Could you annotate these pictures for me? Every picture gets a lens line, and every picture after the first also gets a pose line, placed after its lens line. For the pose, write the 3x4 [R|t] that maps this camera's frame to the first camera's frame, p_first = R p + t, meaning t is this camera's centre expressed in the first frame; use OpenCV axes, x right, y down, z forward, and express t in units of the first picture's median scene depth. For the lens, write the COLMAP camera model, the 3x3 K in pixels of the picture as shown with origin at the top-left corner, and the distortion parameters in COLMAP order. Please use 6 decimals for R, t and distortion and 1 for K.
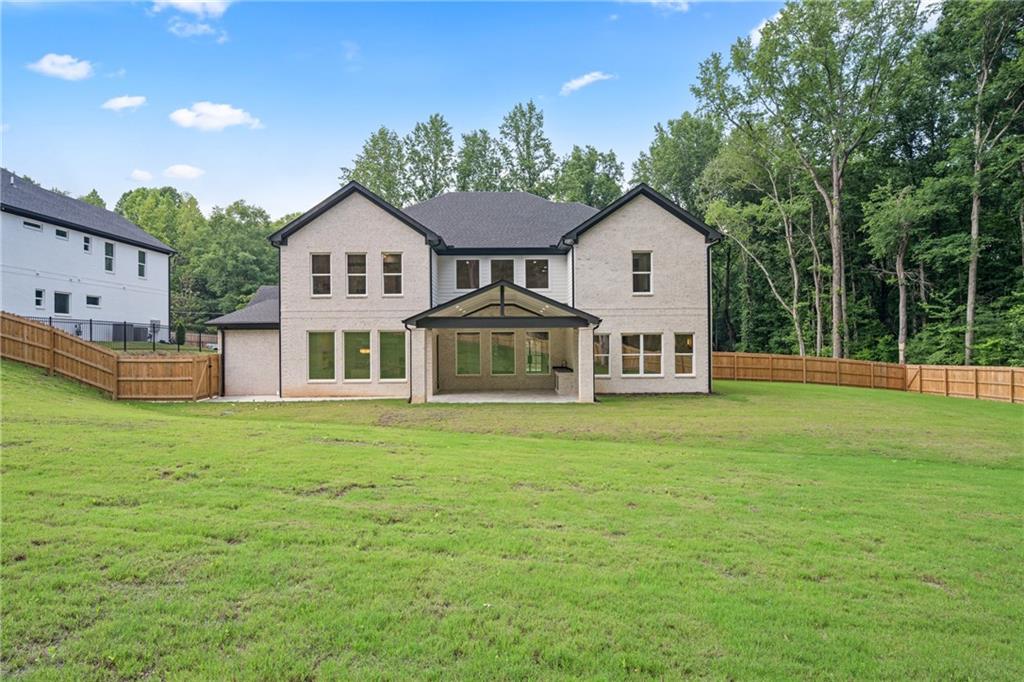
lens RADIAL K [[564.5, 0, 510.5], [0, 564.5, 338.7], [0, 0, 1]] dist [0.003647, -0.000908]
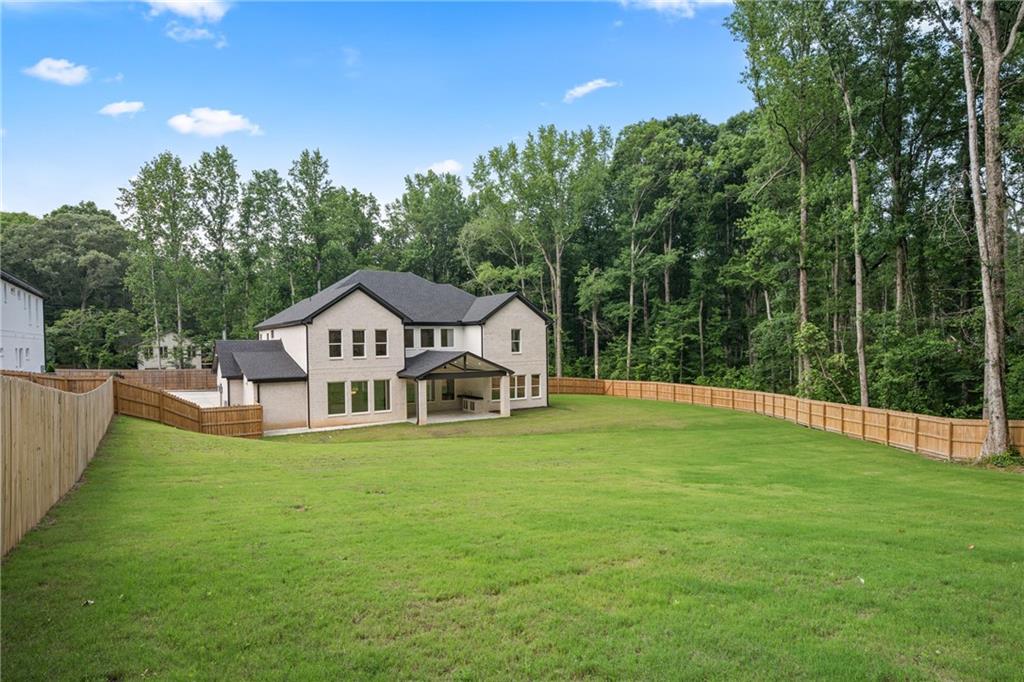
lens RADIAL K [[564.5, 0, 513.9], [0, 564.5, 341.9], [0, 0, 1]] dist [0.003647, -0.000908]
pose [[0.848870, -0.004310, 0.528584, -0.708405], [0.004995, 0.999988, 0.000132, -0.114175], [-0.528578, 0.002529, 0.848881, -0.501354]]
